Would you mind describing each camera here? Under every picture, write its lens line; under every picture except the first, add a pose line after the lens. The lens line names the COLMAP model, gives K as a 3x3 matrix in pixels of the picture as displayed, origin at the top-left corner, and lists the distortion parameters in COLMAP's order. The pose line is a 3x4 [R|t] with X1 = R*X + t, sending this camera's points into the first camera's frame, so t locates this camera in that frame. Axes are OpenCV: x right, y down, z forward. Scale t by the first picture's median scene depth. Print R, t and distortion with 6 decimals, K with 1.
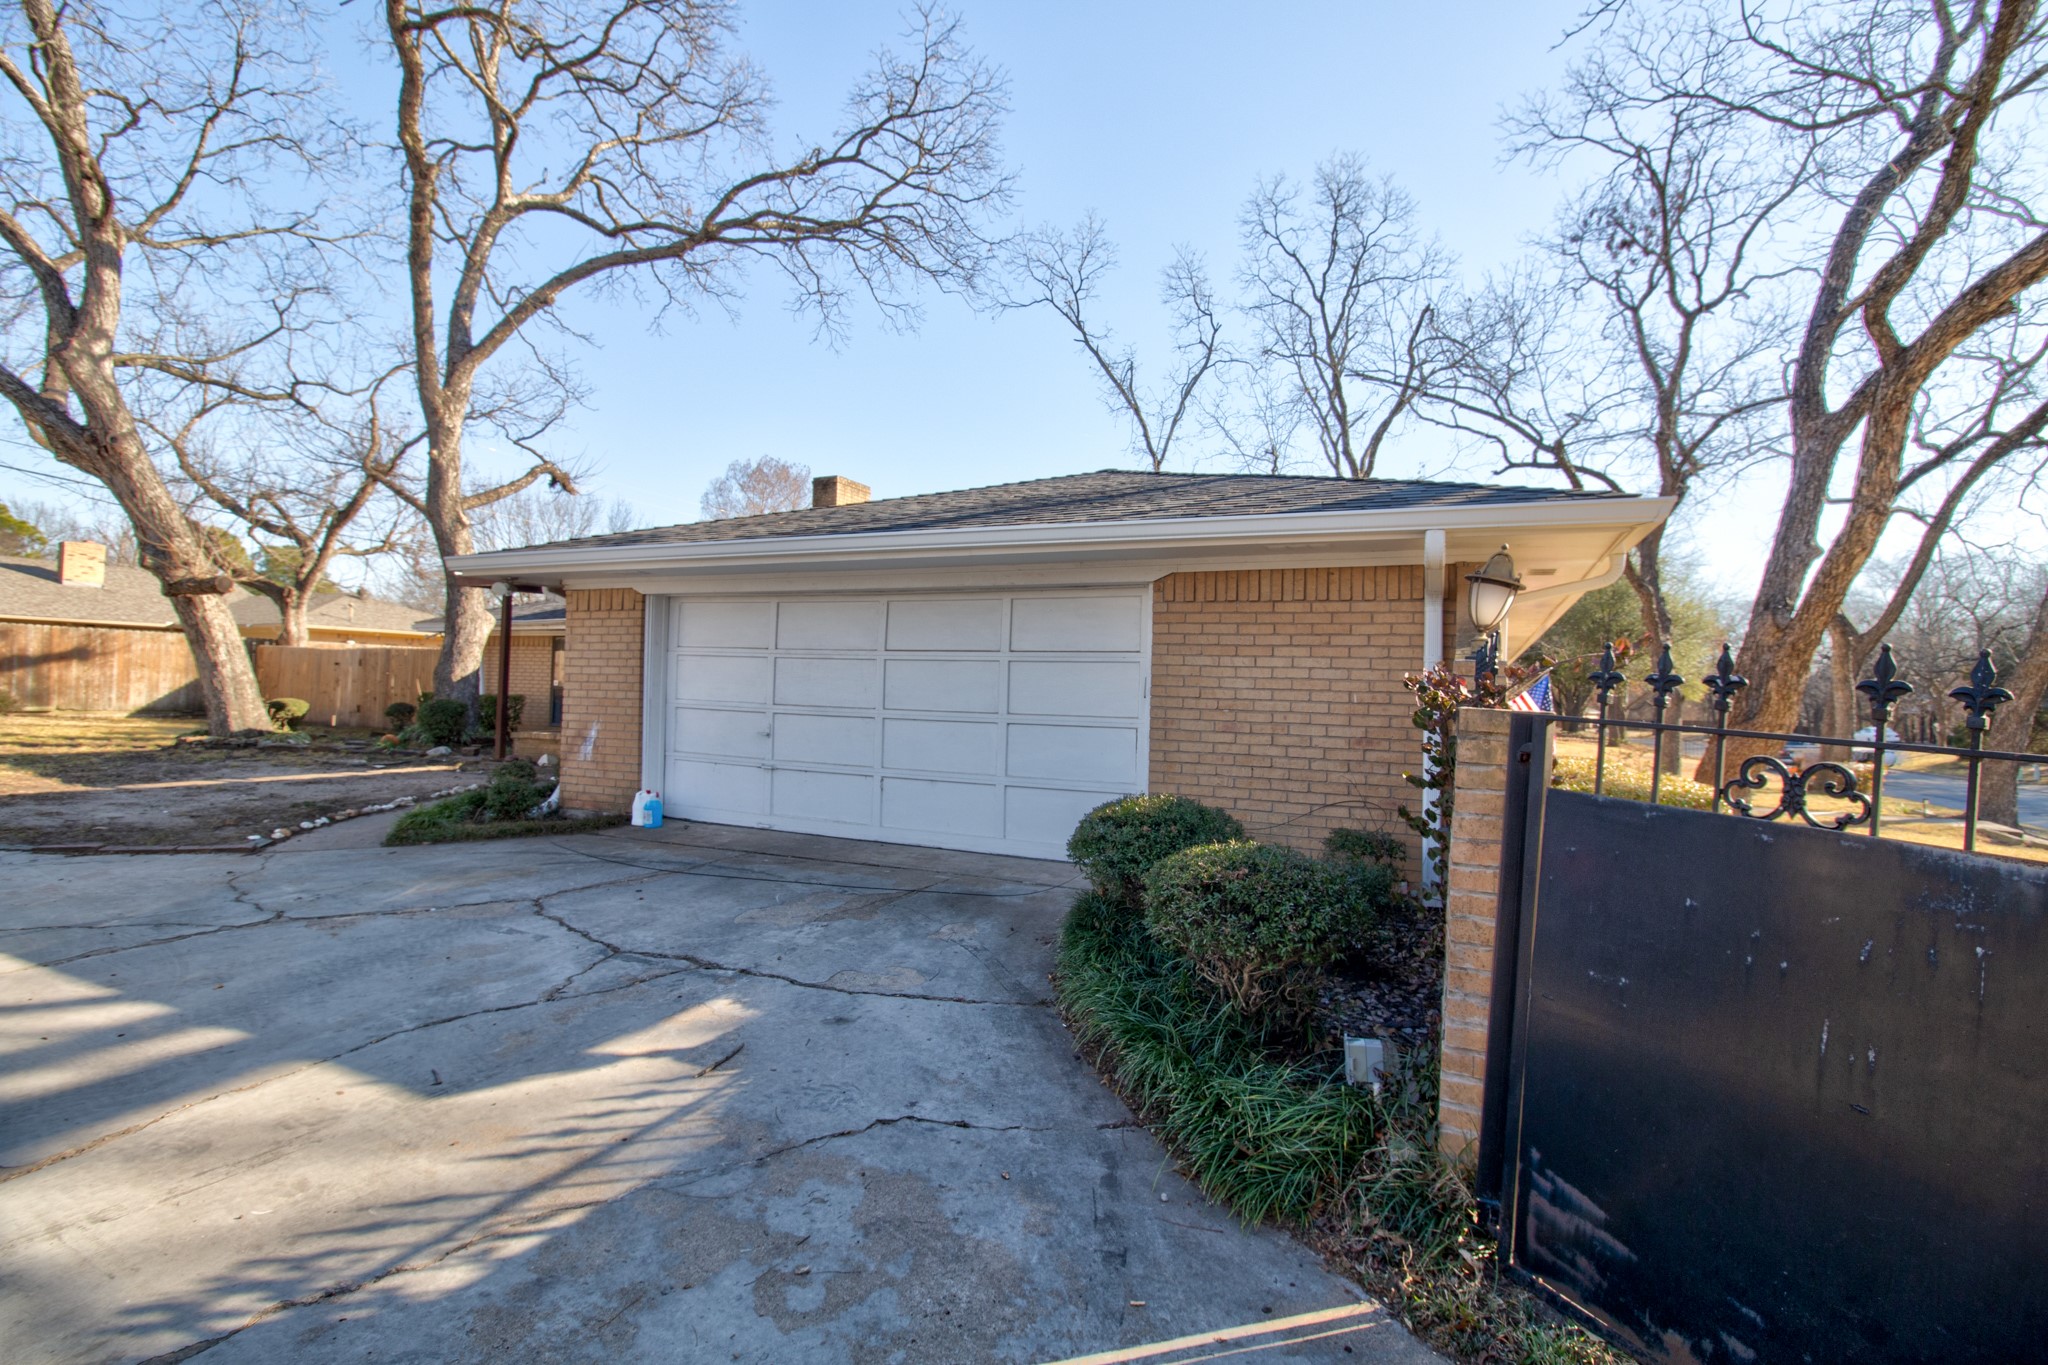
lens RADIAL K [[945.1, 0, 1024.0], [0, 945.1, 682.5], [0, 0, 1]] dist [0.000950, -0.013234]
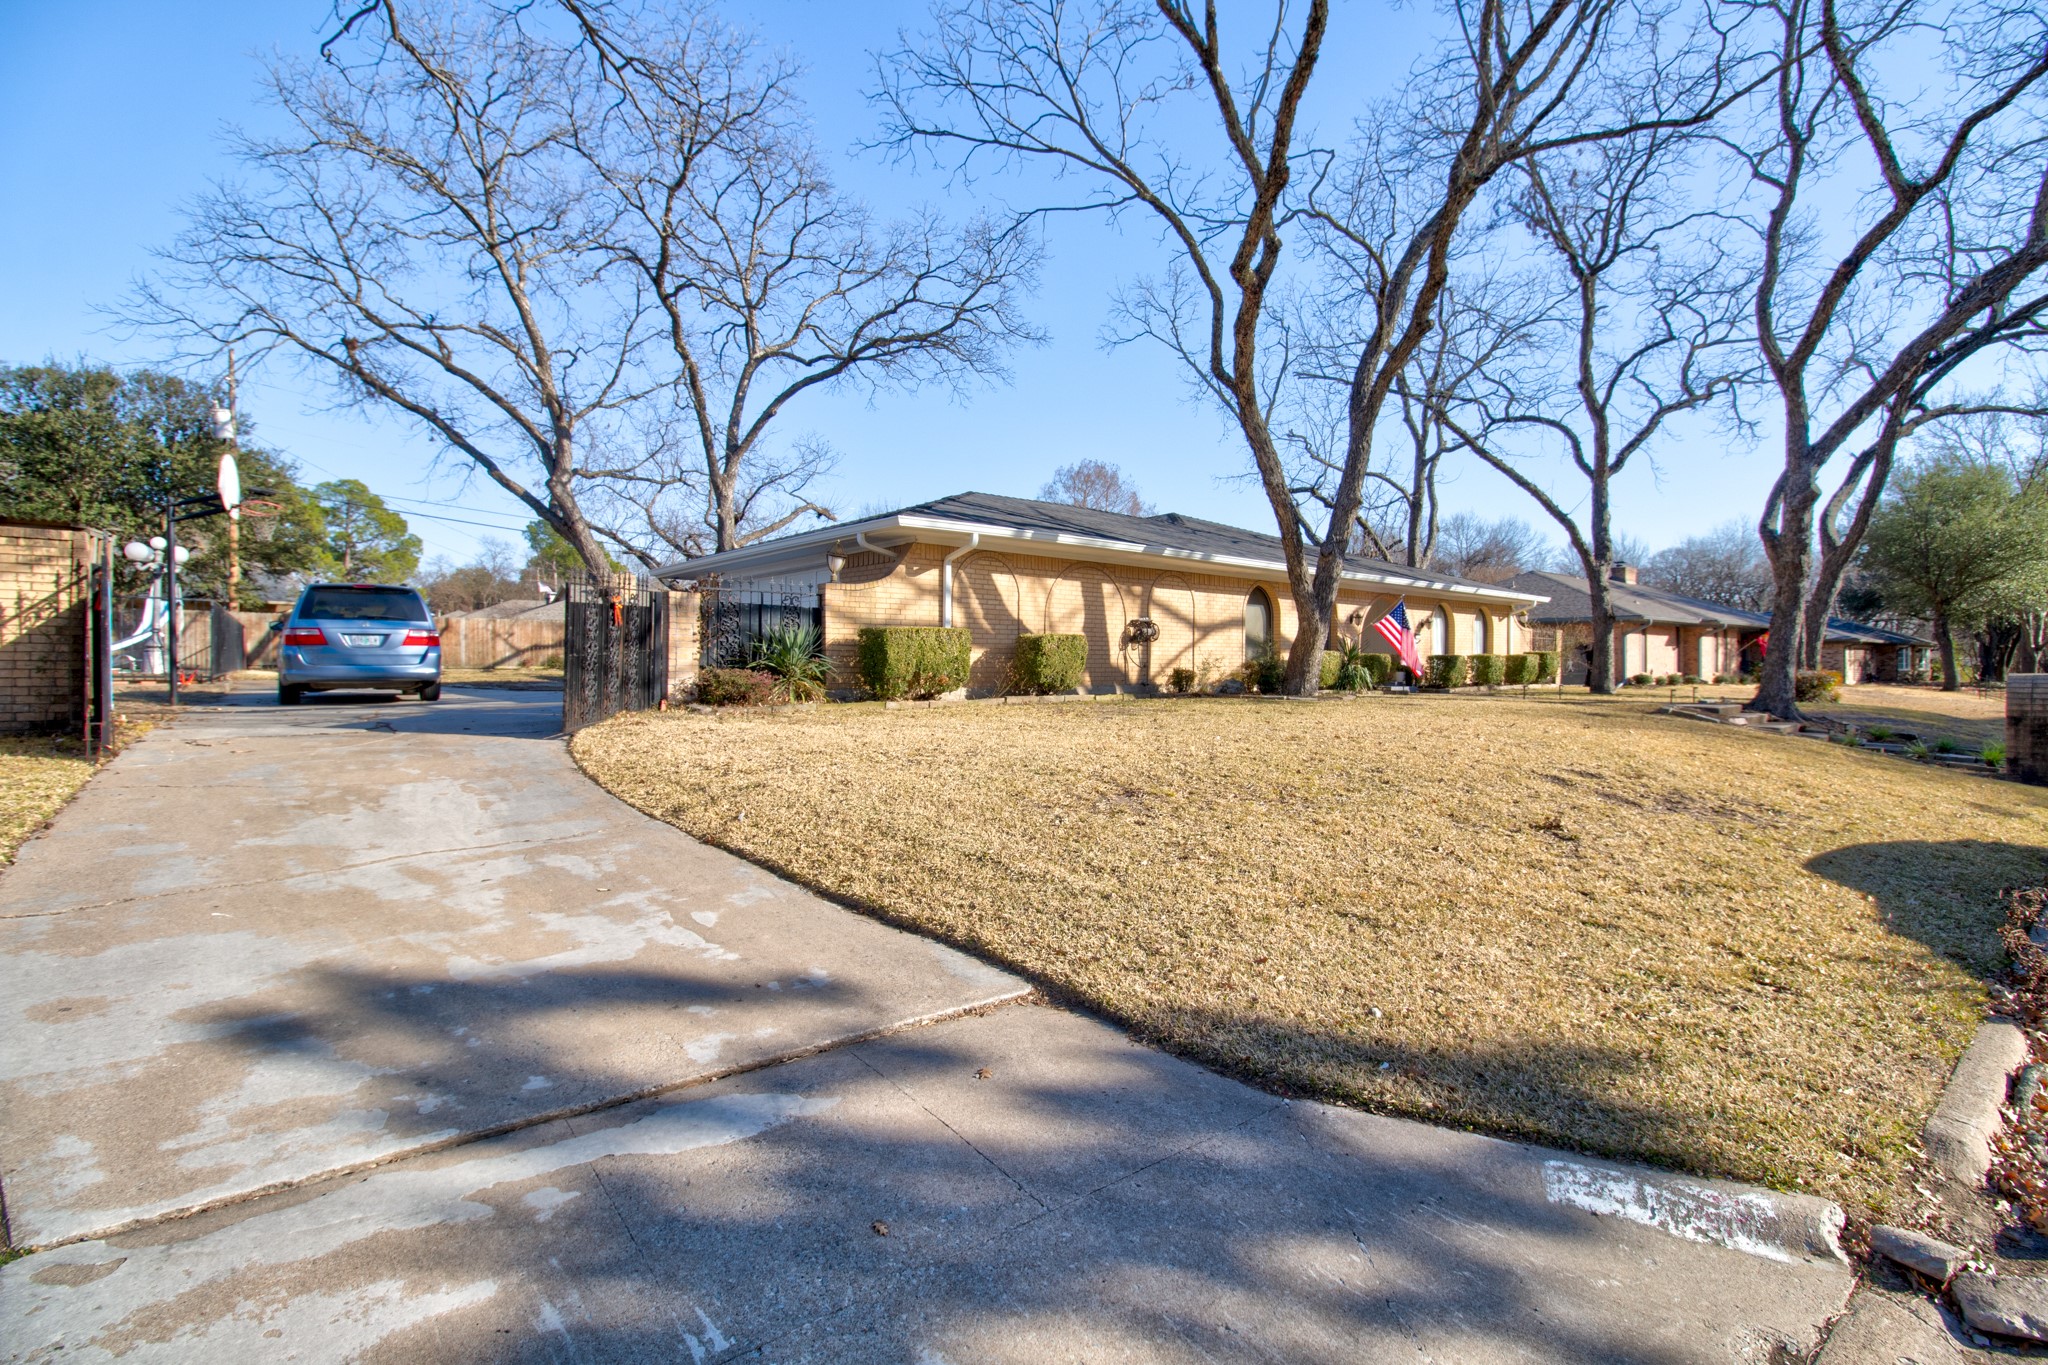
lens RADIAL K [[945.1, 0, 1024.0], [0, 945.1, 682.5], [0, 0, 1]] dist [0.000950, -0.013234]
pose [[0.904619, -0.019671, -0.425766, 0.598892], [0.027551, 0.999544, 0.012356, 0.068171], [0.425329, -0.022908, 0.904749, -0.344792]]
